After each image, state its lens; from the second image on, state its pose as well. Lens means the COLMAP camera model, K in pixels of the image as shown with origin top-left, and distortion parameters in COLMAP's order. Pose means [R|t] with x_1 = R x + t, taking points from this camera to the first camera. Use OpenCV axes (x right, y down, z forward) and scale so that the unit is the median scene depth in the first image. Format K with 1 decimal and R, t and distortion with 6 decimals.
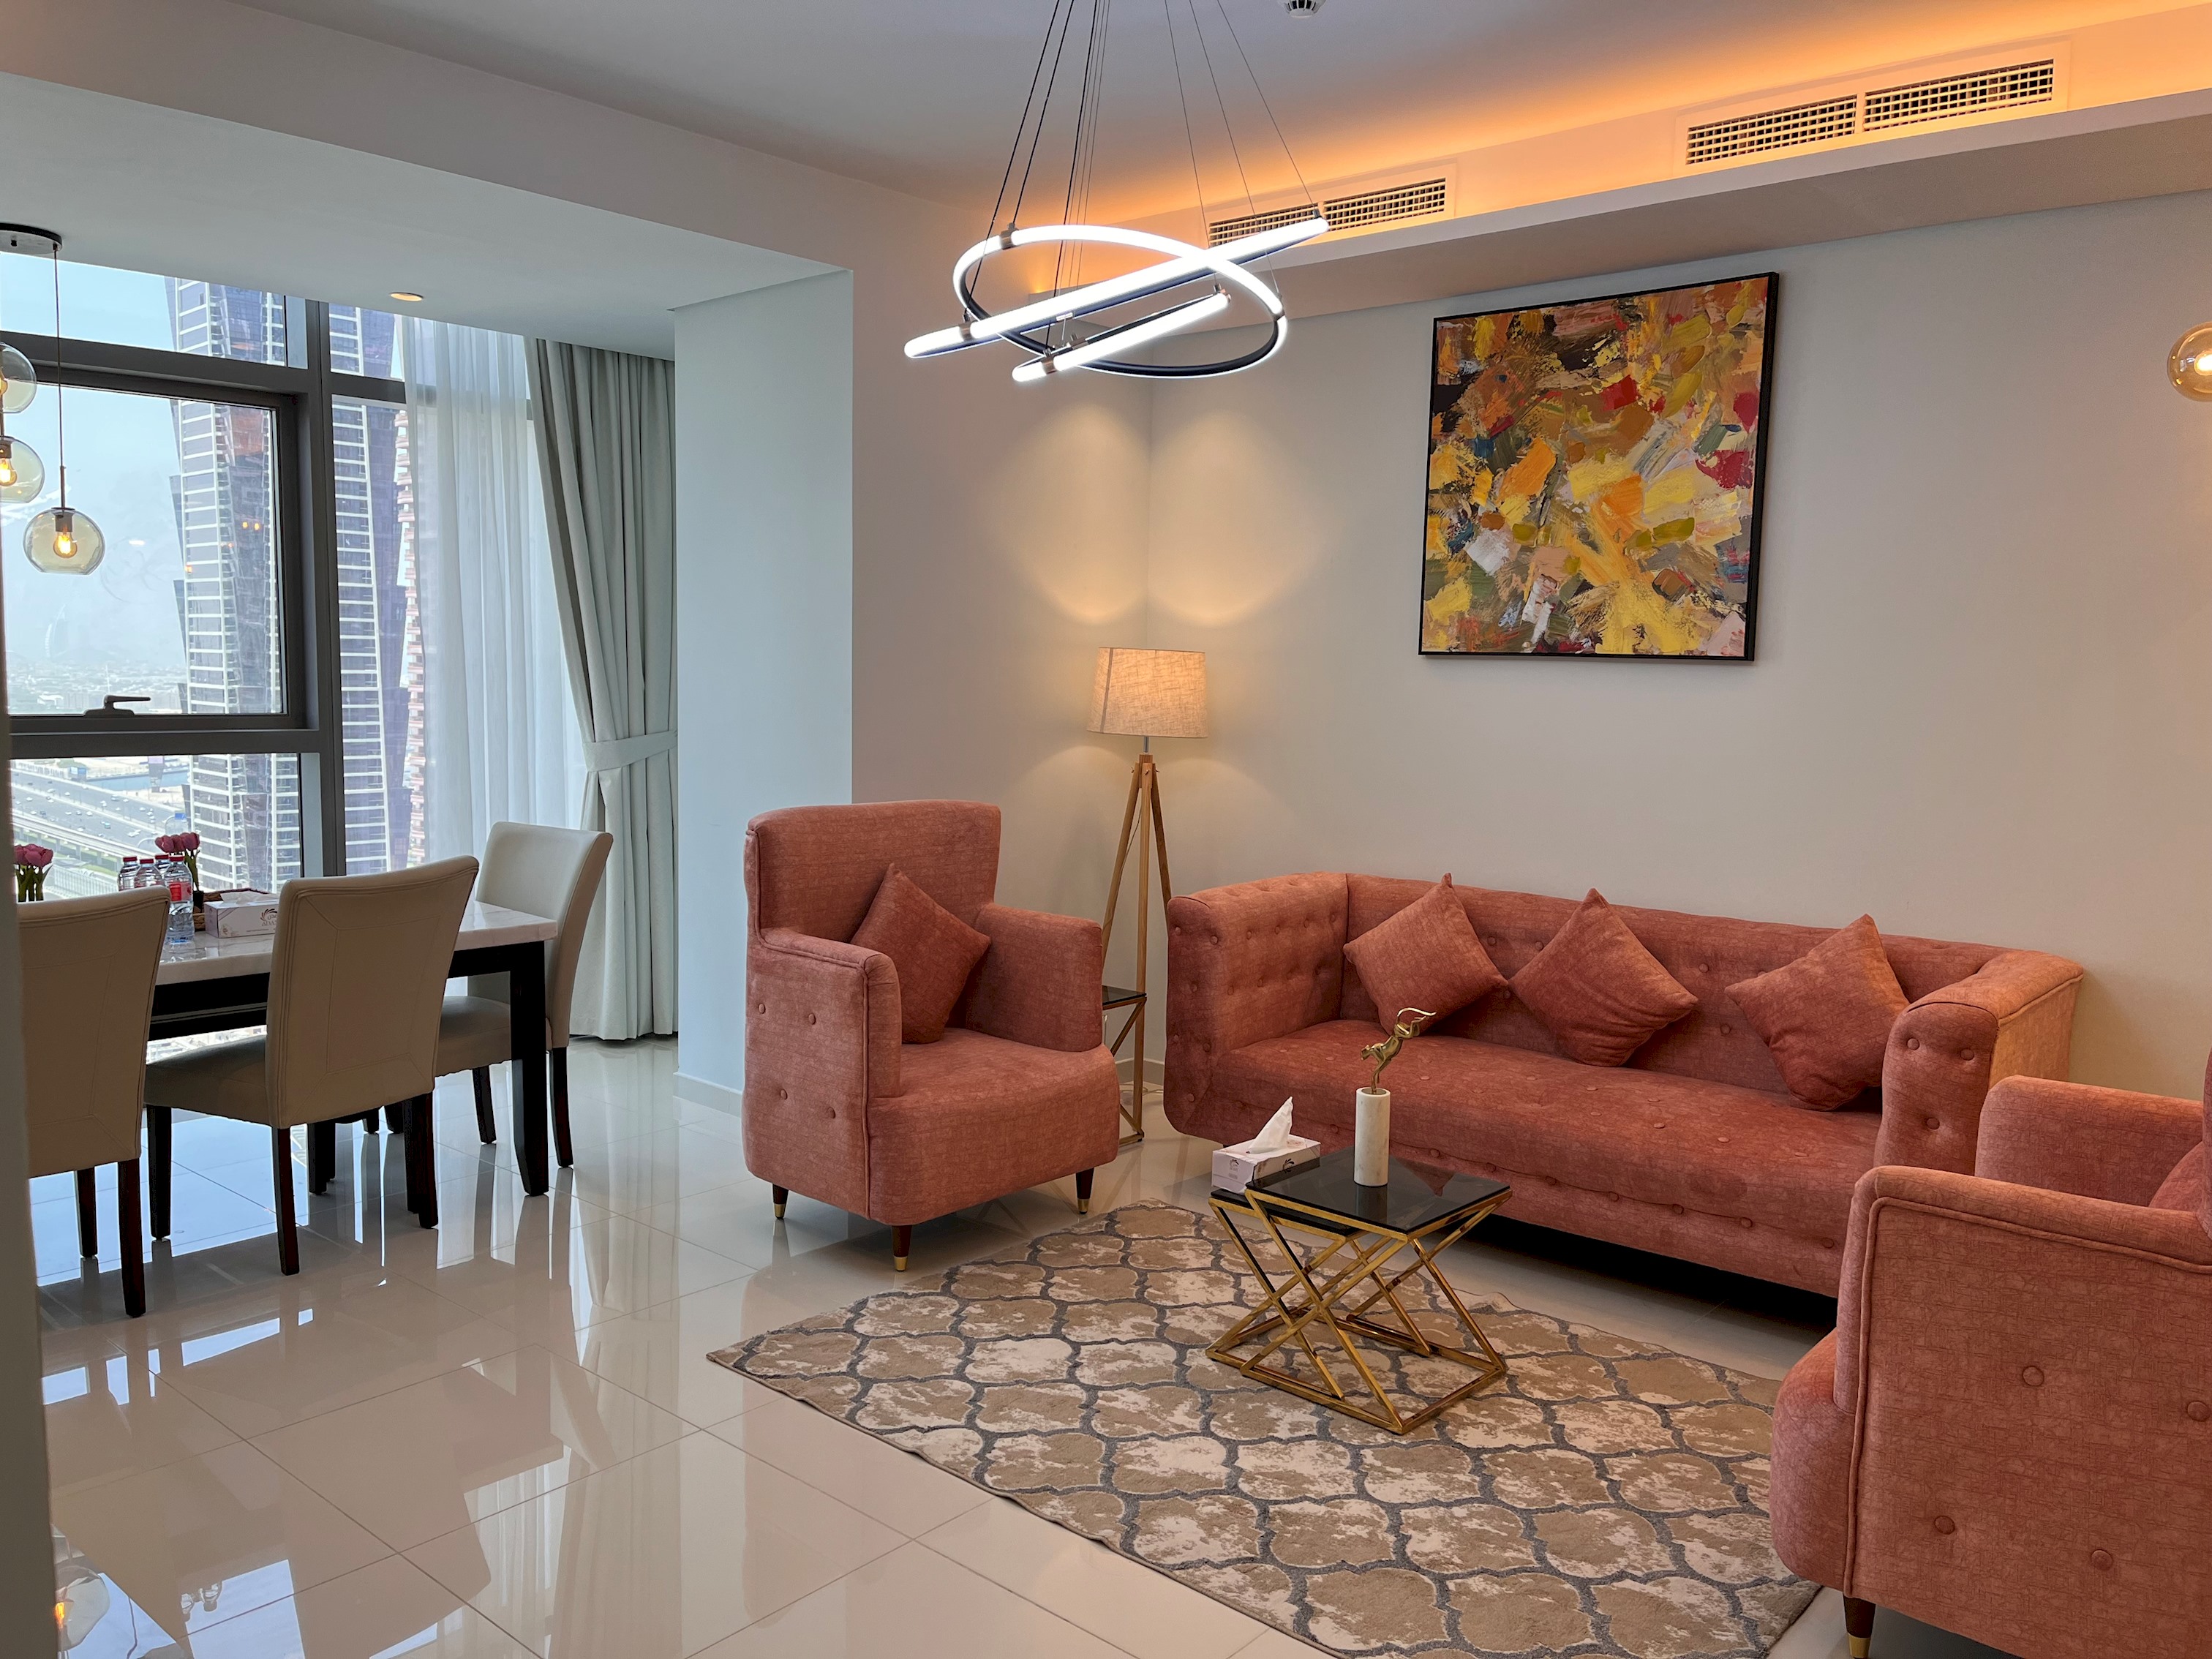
lens RADIAL K [[1677.0, 0, 1101.8], [0, 1677.0, 829.7], [0, 0, 1]] dist [0.052600, -0.054960]
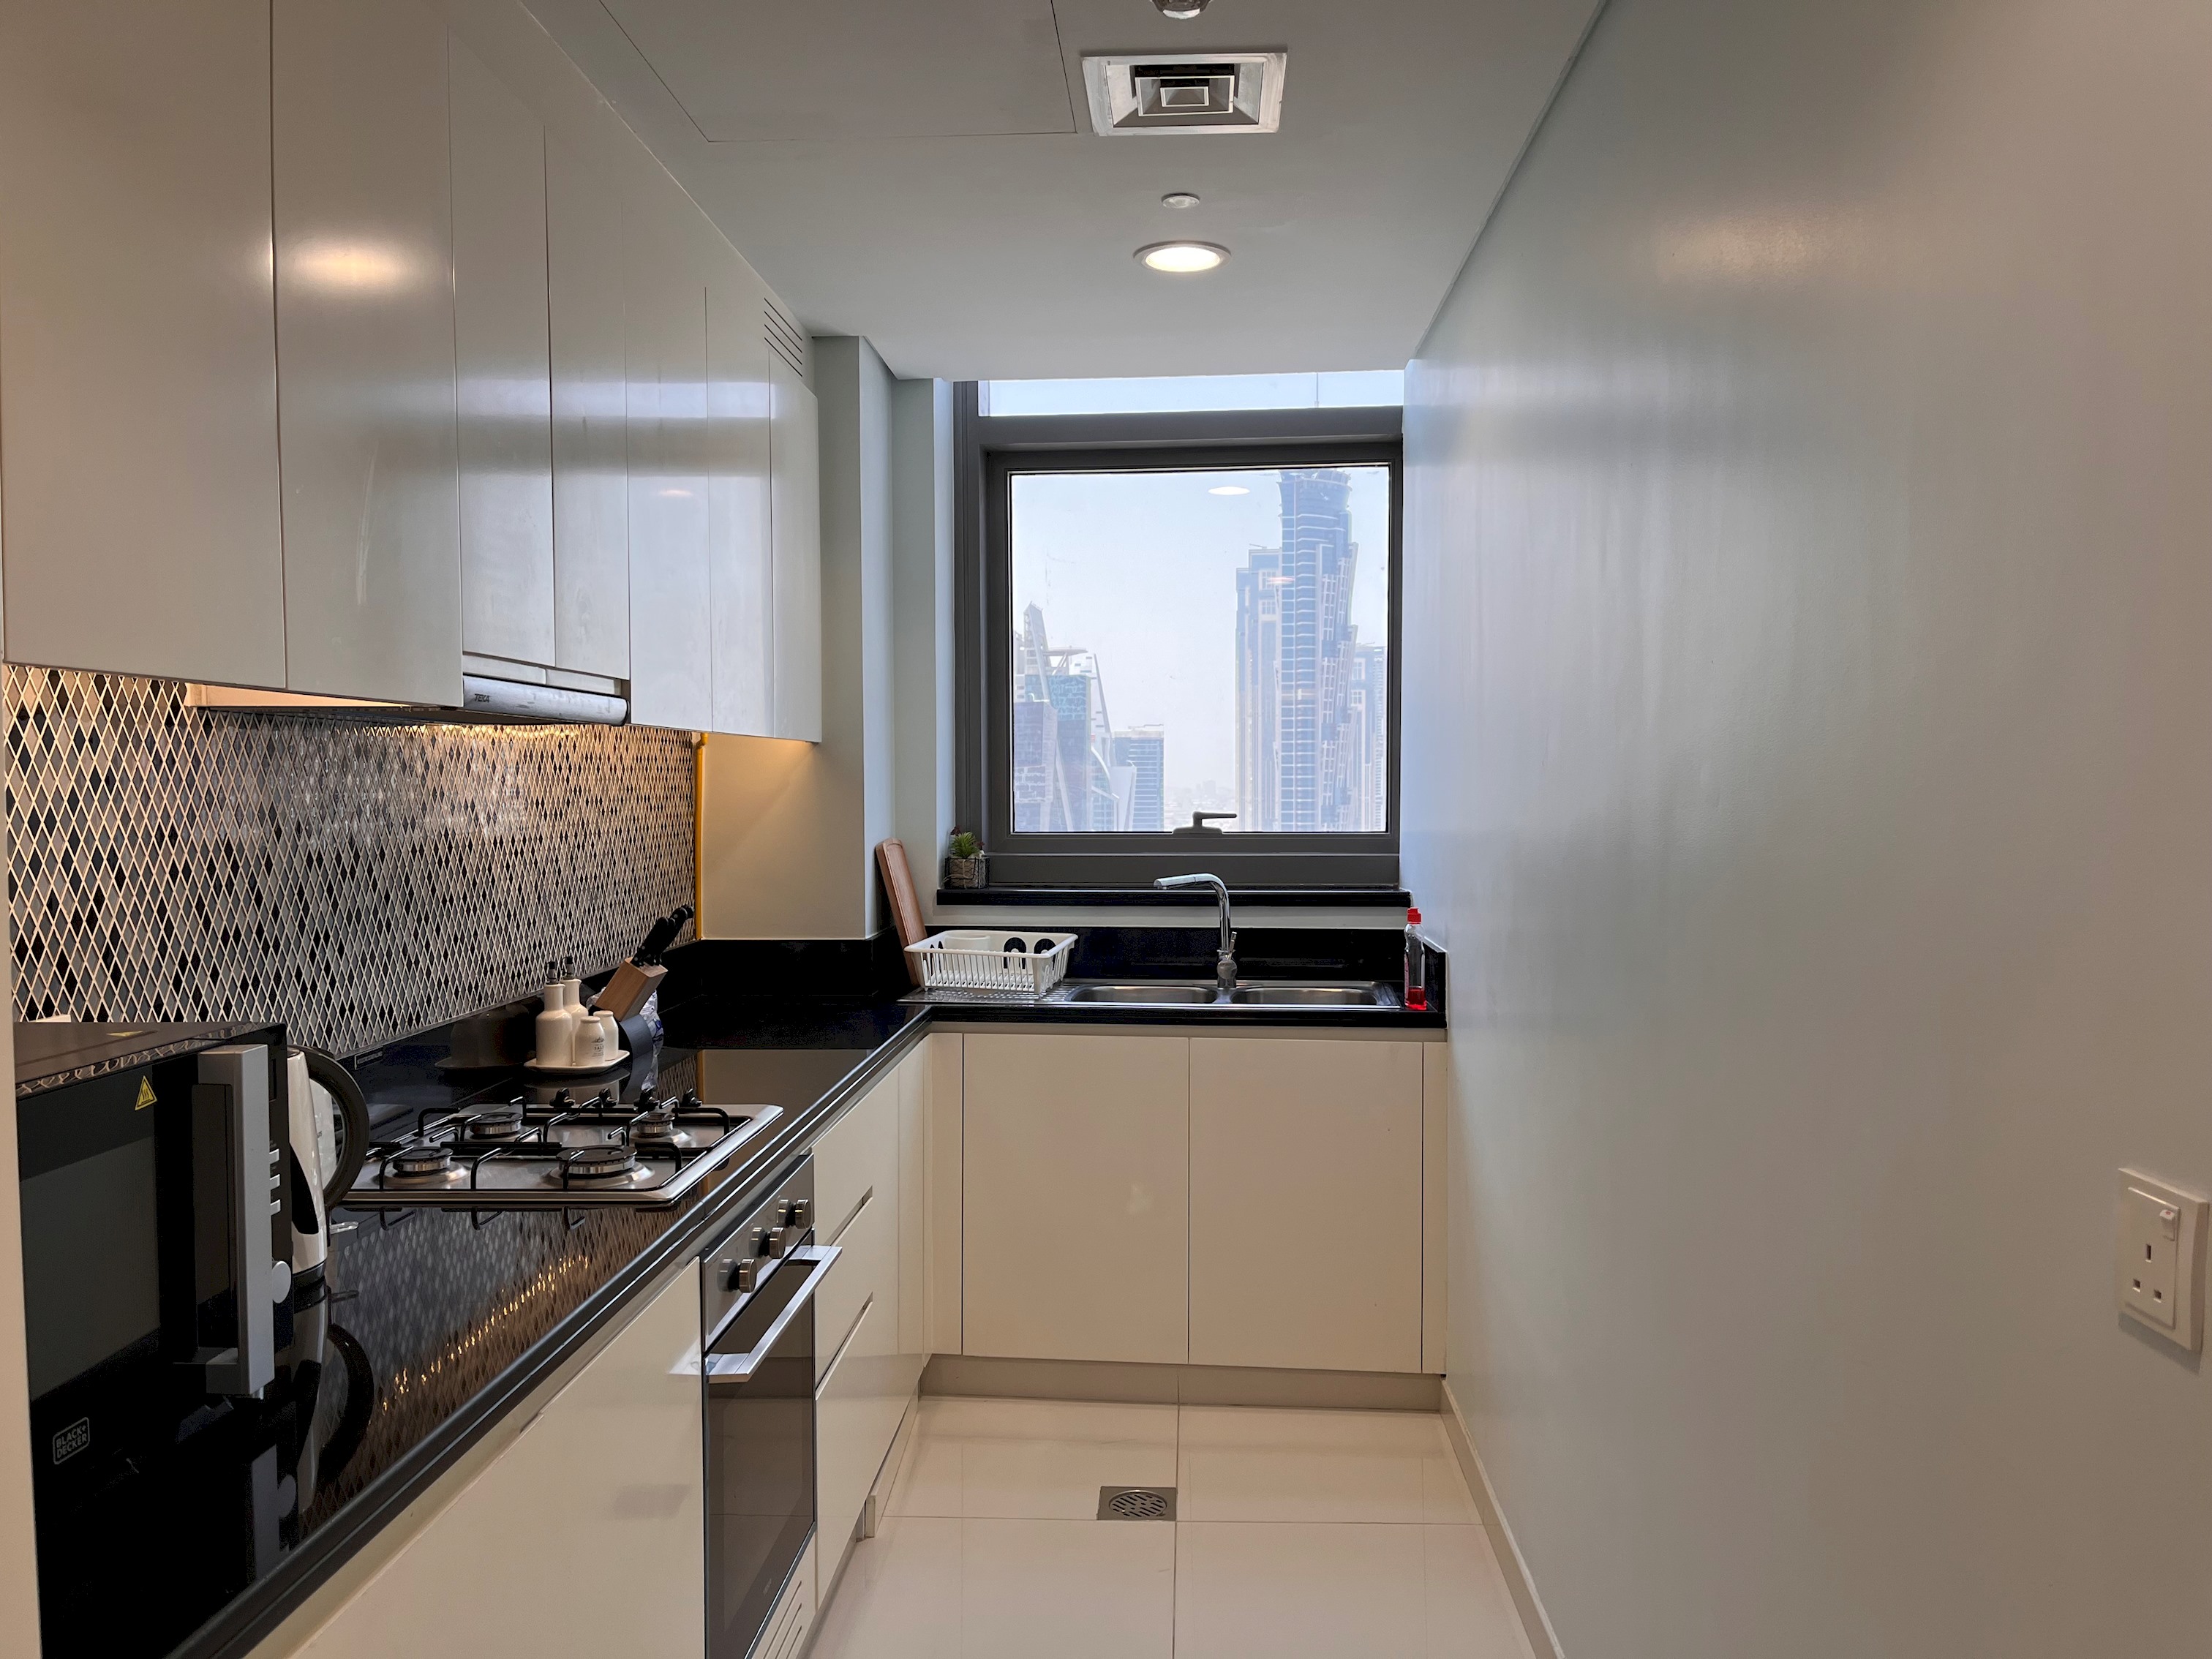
lens RADIAL K [[1677.0, 0, 1114.1], [0, 1677.0, 847.3], [0, 0, 1]] dist [0.052600, -0.054960]
pose [[0.617034, 0.009200, -0.786883, 0.088785], [-0.062131, 0.997380, -0.037058, -0.028801], [0.784480, 0.071756, 0.615989, 0.486312]]
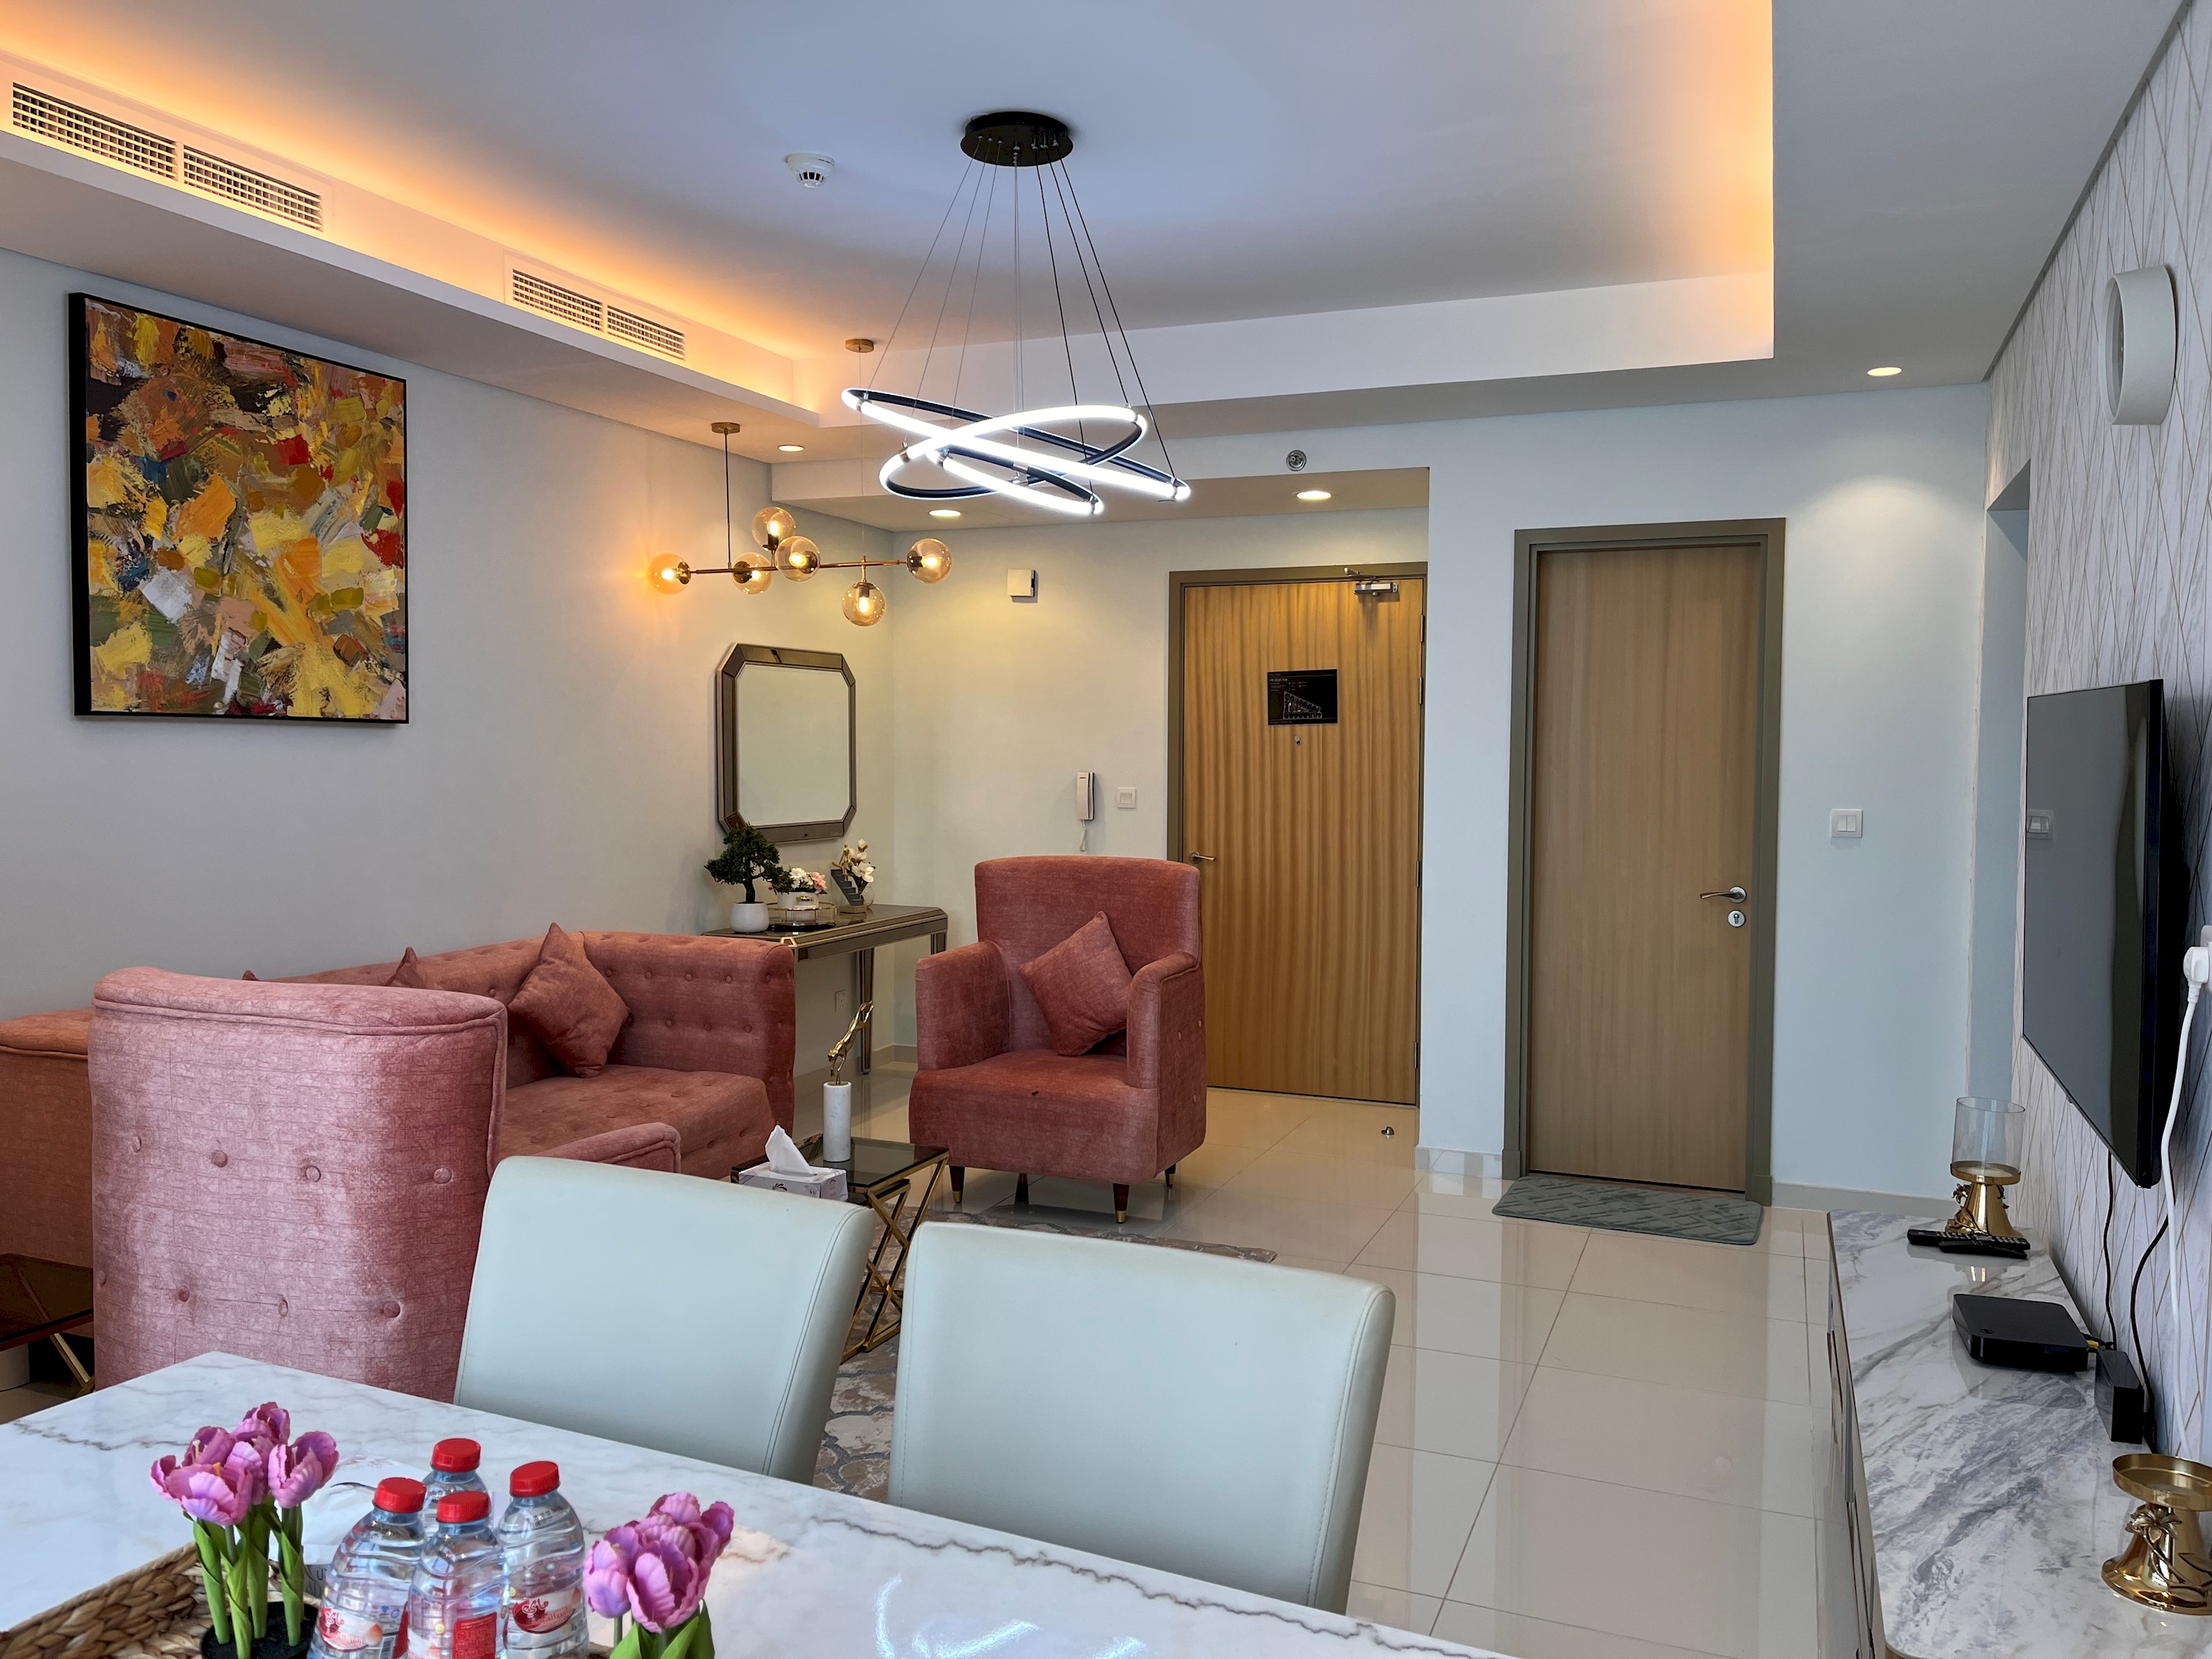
lens RADIAL K [[1677.0, 0, 1102.6], [0, 1677.0, 817.8], [0, 0, 1]] dist [0.052600, -0.054960]
pose [[-0.320178, -0.061818, 0.945339, -0.758097], [0.082331, 0.992278, 0.092772, -0.097471], [-0.943773, 0.107534, -0.312616, 0.863046]]
